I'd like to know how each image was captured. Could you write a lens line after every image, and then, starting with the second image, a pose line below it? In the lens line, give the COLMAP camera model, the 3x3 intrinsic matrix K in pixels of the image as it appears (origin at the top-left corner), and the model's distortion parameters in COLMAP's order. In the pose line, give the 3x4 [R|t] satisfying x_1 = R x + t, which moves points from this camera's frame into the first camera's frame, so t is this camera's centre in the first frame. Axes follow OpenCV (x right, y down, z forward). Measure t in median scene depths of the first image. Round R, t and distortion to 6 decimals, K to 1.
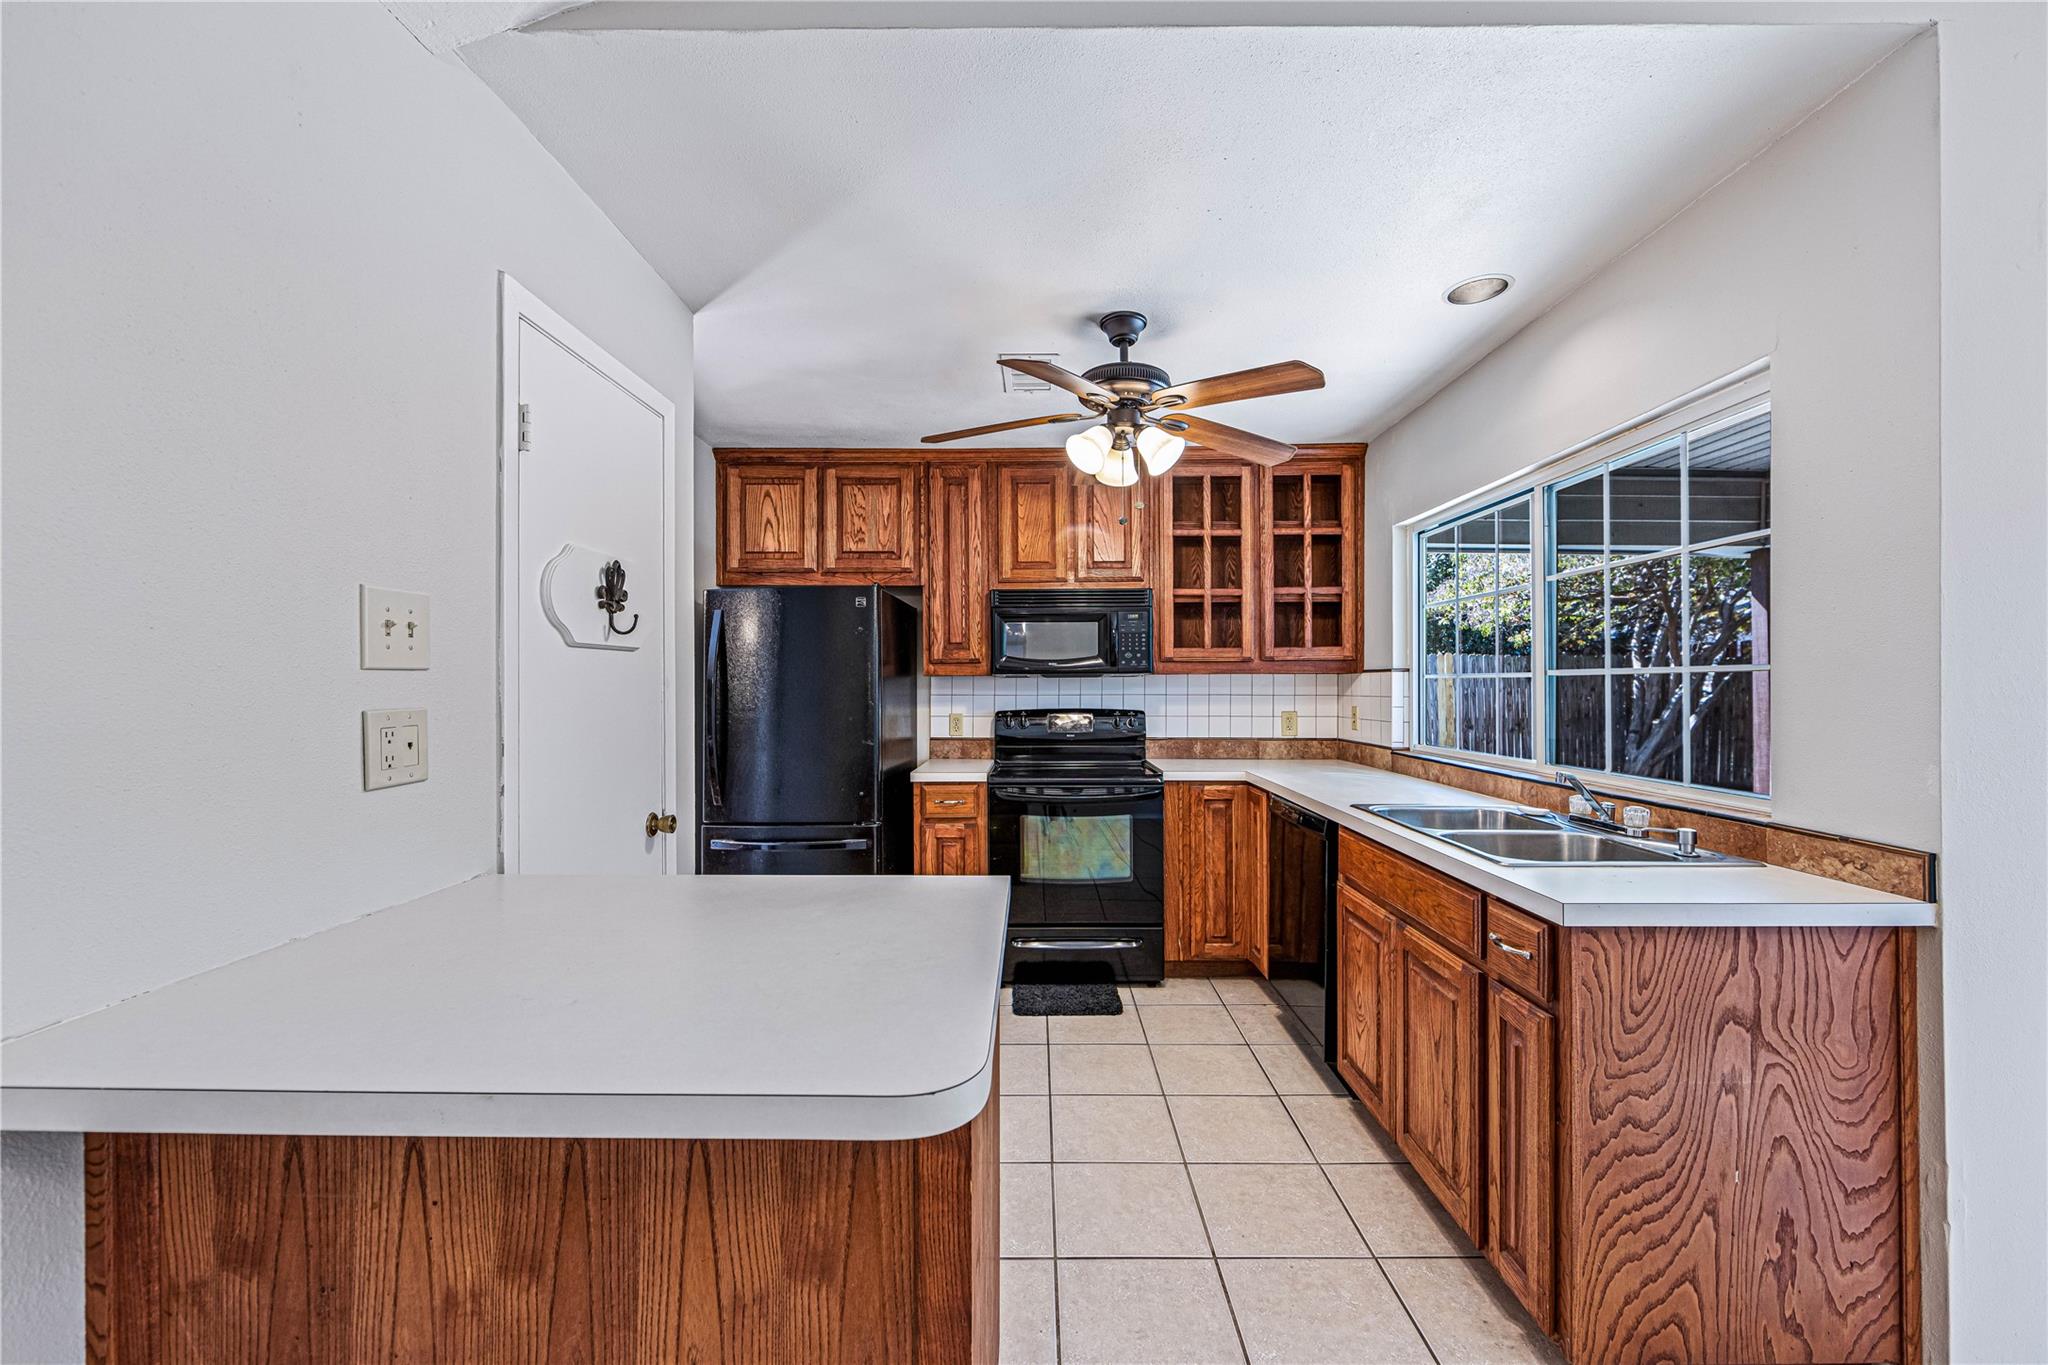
lens RADIAL K [[812.1, 0, 1024.0], [0, 812.1, 682.5], [0, 0, 1]] dist [-0.006599, -0.000076]
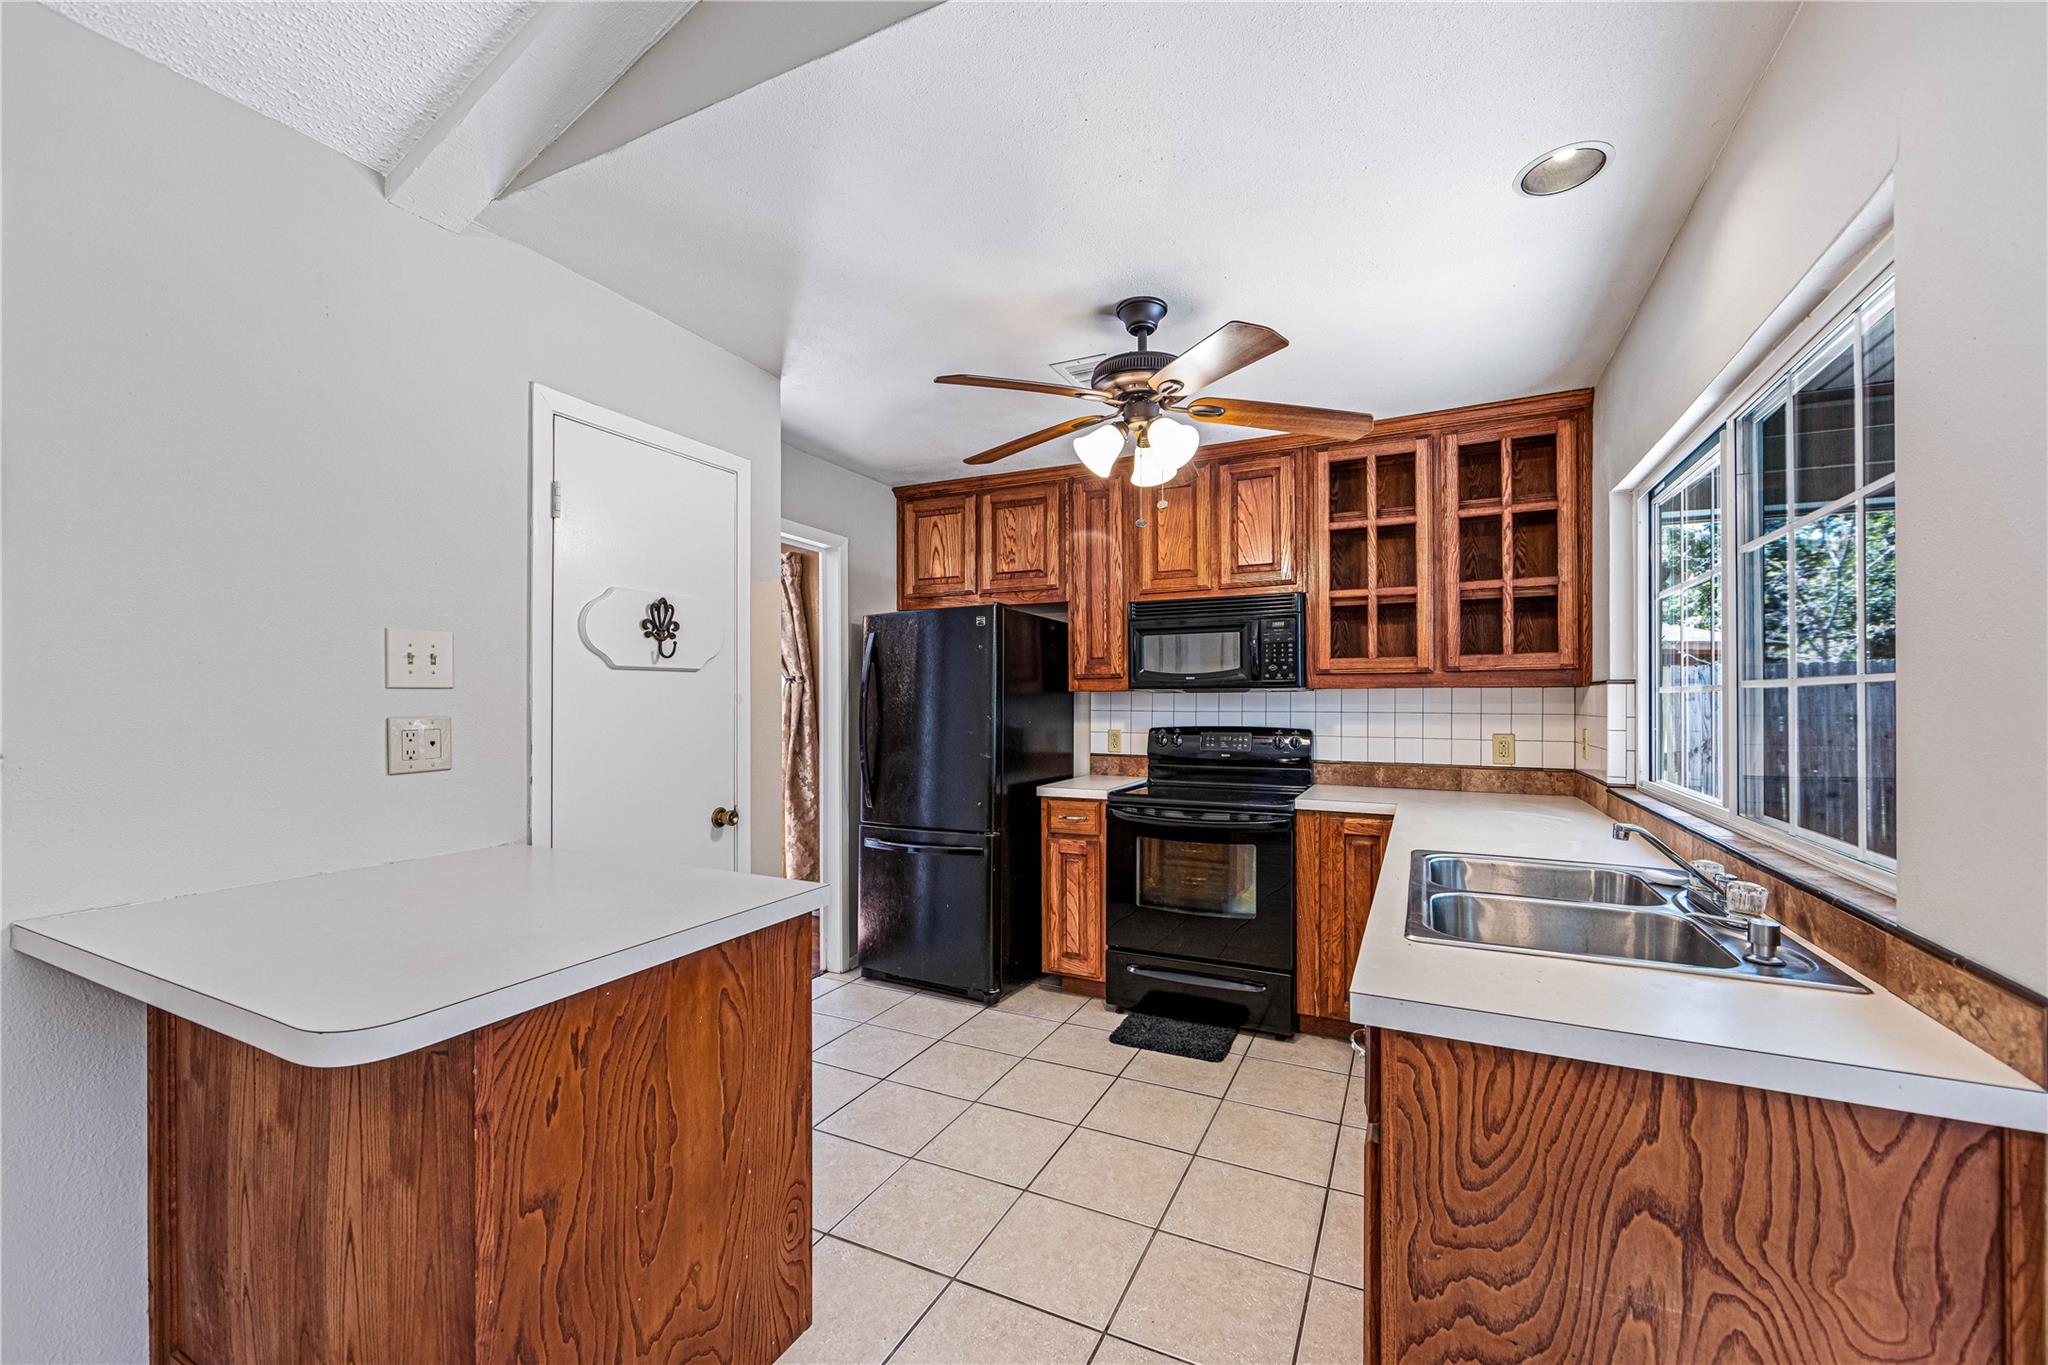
lens RADIAL K [[813.6, 0, 1021.8], [0, 813.6, 699.2], [0, 0, 1]] dist [-0.006997, -0.000360]
pose [[0.901211, 0.000713, -0.433379, 0.265120], [-0.000126, 0.999999, 0.001384, -0.000012], [0.433380, -0.001193, 0.901211, 0.069395]]
